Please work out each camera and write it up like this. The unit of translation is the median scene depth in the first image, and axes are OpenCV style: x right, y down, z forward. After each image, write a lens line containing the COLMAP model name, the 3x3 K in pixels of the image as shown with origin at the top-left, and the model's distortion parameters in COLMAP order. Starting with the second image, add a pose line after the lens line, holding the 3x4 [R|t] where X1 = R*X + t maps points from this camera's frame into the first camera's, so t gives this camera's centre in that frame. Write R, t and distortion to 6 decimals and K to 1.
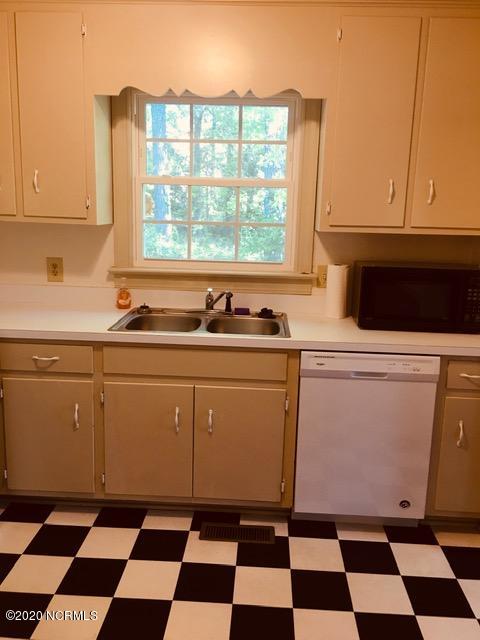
lens RADIAL K [[564.2, 0, 241.2], [0, 564.2, 320.1], [0, 0, 1]] dist [0.088371, -0.109900]
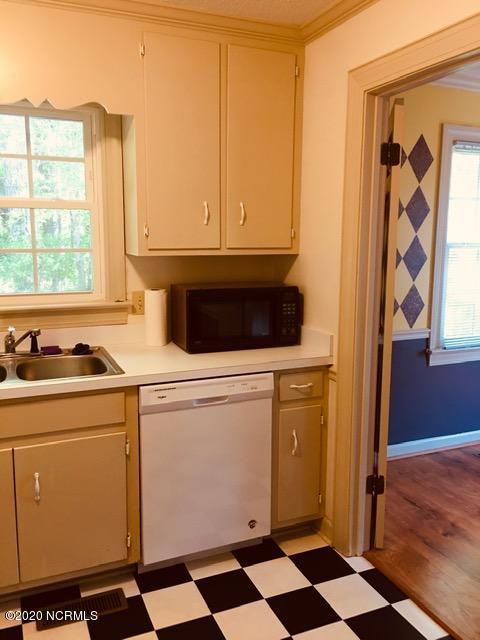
lens RADIAL K [[564.2, 0, 243.2], [0, 564.2, 316.7], [0, 0, 1]] dist [0.088371, -0.109900]
pose [[0.892139, -0.092521, 0.442185, -0.131862], [0.109009, 0.993969, -0.011960, -0.026967], [-0.438411, 0.058872, 0.896844, 0.093619]]
